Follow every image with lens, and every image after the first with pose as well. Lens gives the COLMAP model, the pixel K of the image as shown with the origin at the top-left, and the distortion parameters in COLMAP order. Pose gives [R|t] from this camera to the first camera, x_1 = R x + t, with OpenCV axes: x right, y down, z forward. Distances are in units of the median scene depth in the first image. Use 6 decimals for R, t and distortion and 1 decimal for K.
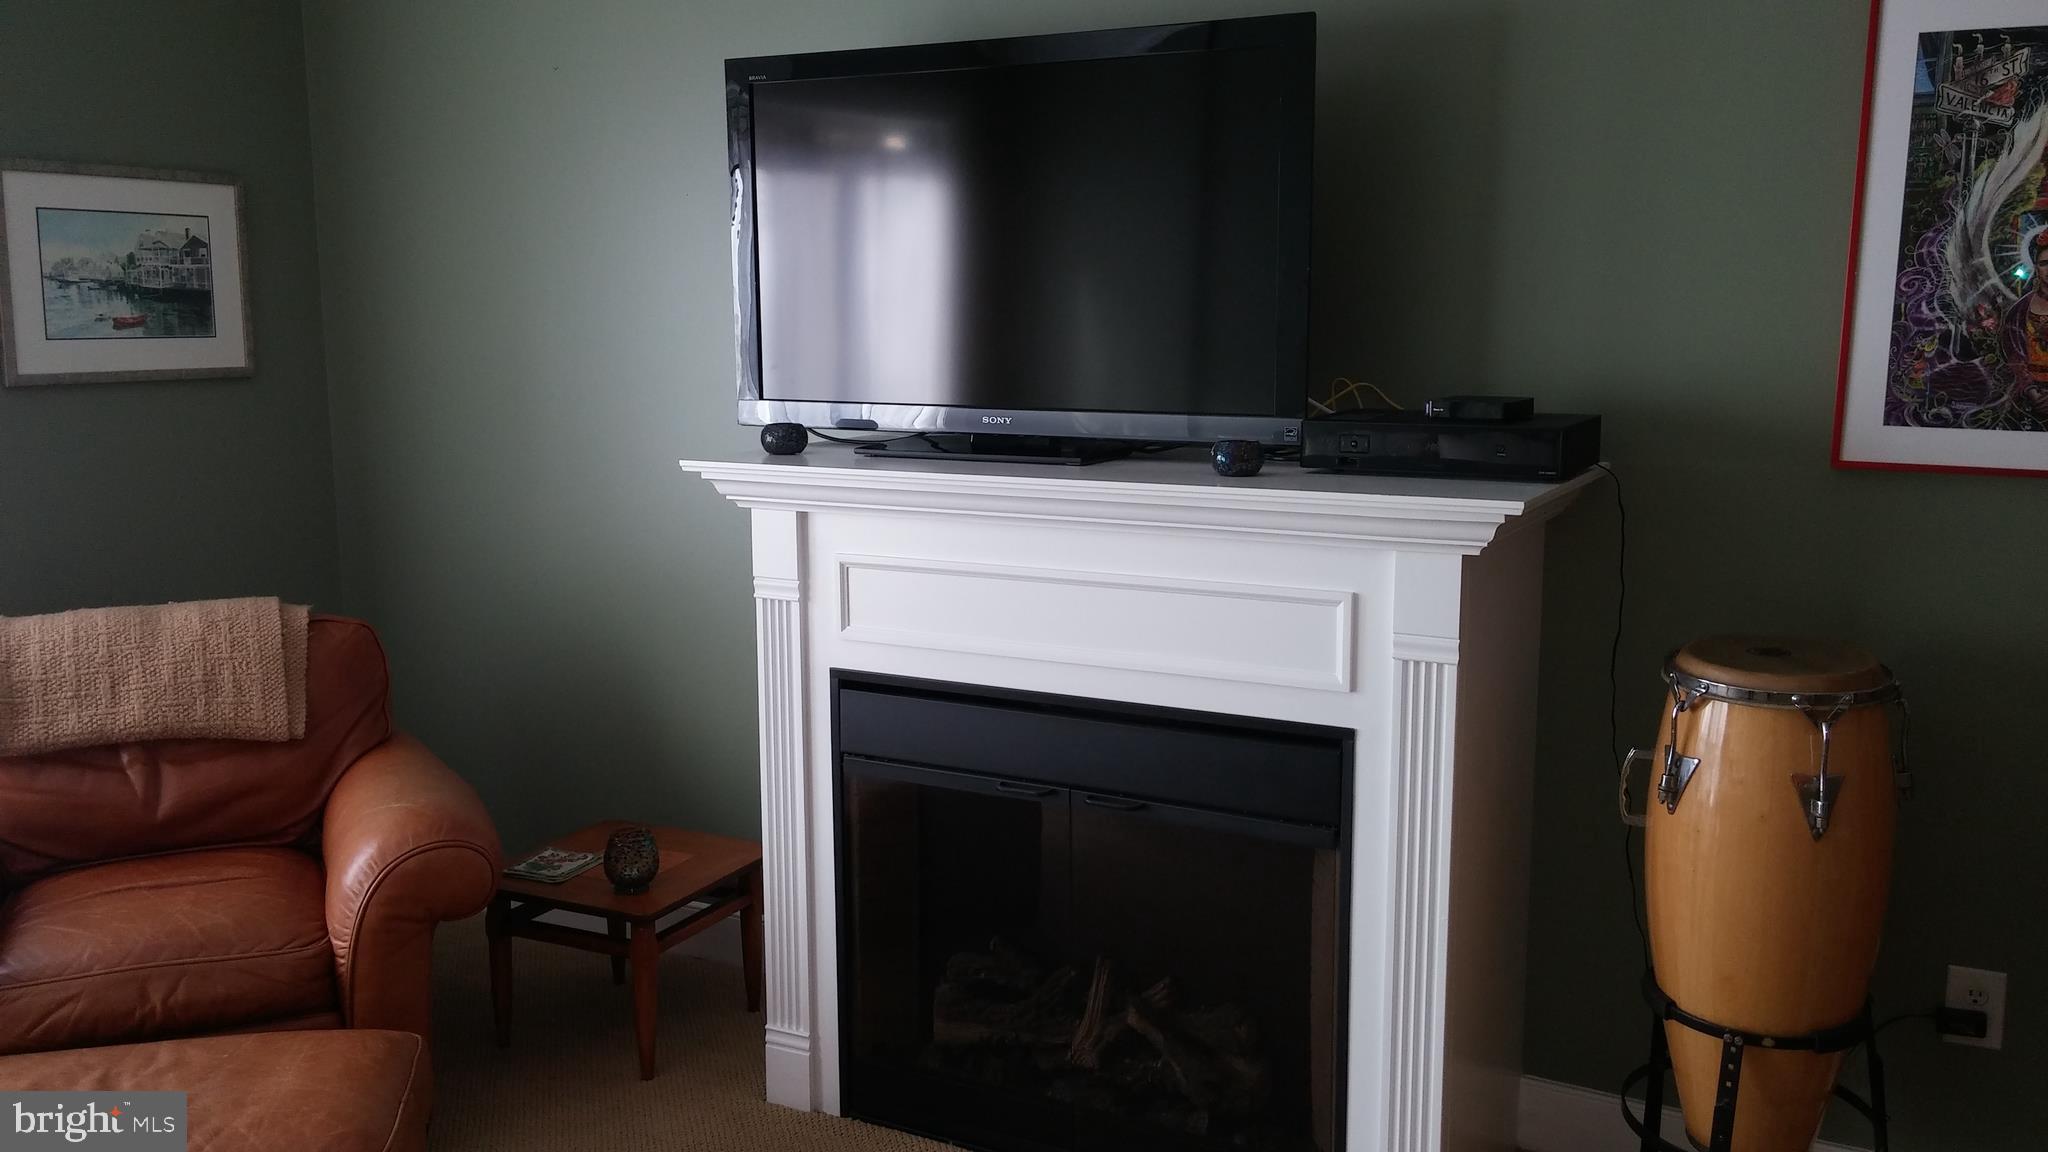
lens RADIAL K [[1738.2, 0, 1021.7], [0, 1738.2, 573.3], [0, 0, 1]] dist [0.064165, -0.075394]
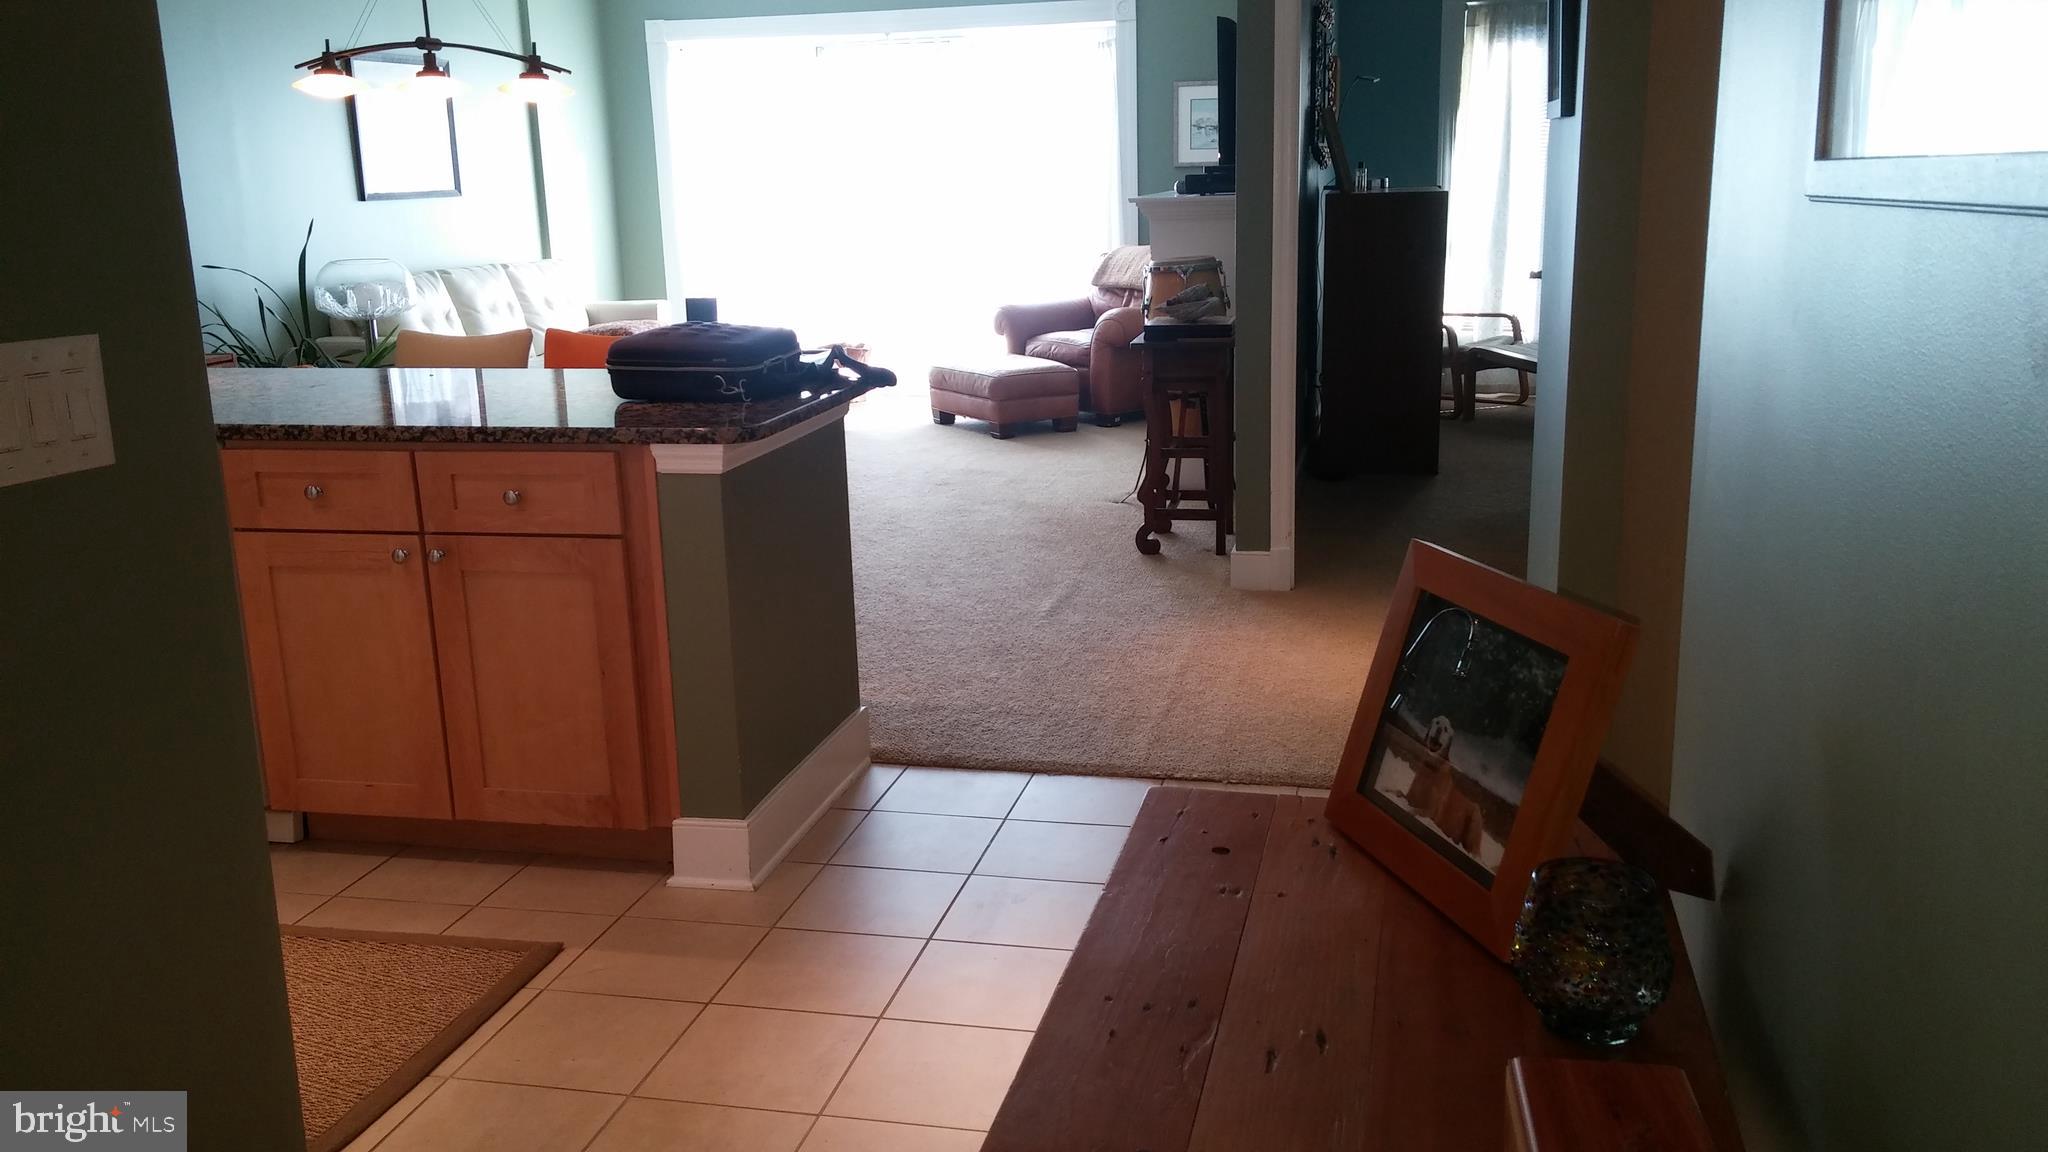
lens RADIAL K [[1738.2, 0, 1023.9], [0, 1738.2, 577.3], [0, 0, 1]] dist [0.064165, -0.075394]
pose [[0.287265, 0.216817, -0.932989, 2.012472], [-0.121779, 0.974407, 0.188946, 0.032938], [0.950078, 0.059341, 0.306317, -0.028464]]
